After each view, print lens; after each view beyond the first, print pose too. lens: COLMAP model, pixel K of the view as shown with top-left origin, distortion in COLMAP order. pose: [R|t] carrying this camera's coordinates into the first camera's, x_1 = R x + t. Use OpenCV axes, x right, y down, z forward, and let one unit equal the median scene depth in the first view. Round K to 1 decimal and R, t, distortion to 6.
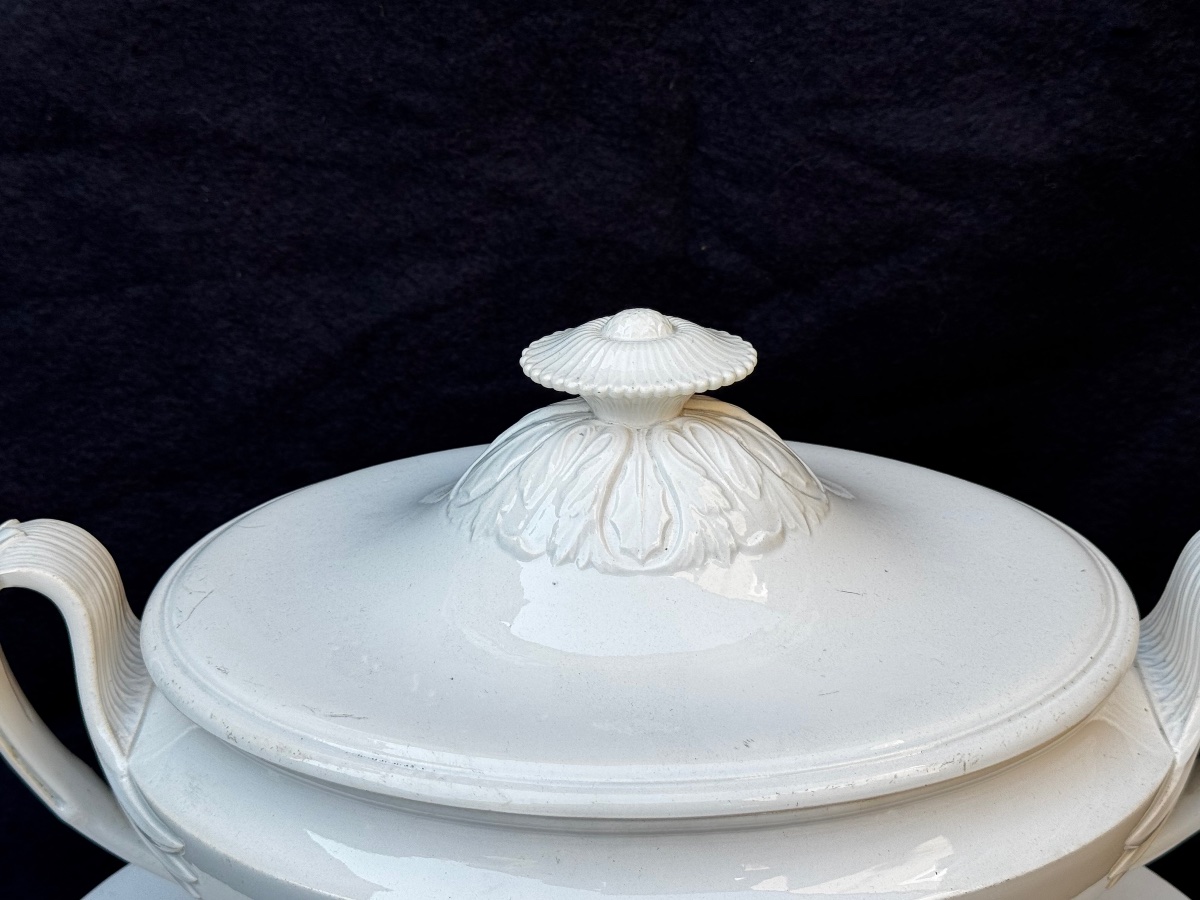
lens RADIAL K [[1849.5, 0, 583.3], [0, 1849.5, 468.1], [0, 0, 1]] dist [0.075726, 0.000000]
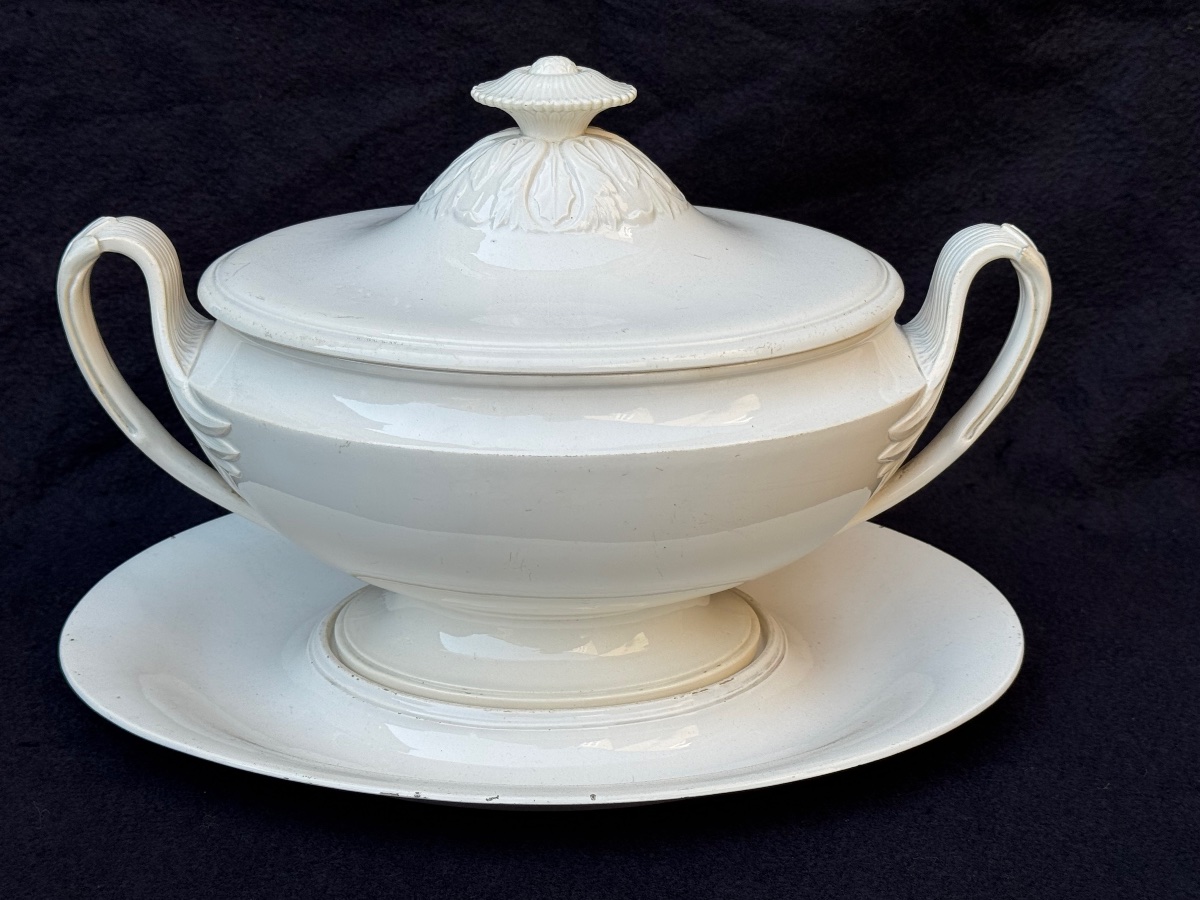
lens RADIAL K [[1849.5, 0, 597.3], [0, 1849.5, 459.9], [0, 0, 1]] dist [0.075726, 0.000000]
pose [[0.999345, 0.010677, 0.034580, 0.012871], [-0.008125, 0.997289, -0.073129, 0.258987], [-0.035267, 0.072800, 0.996723, -0.327264]]
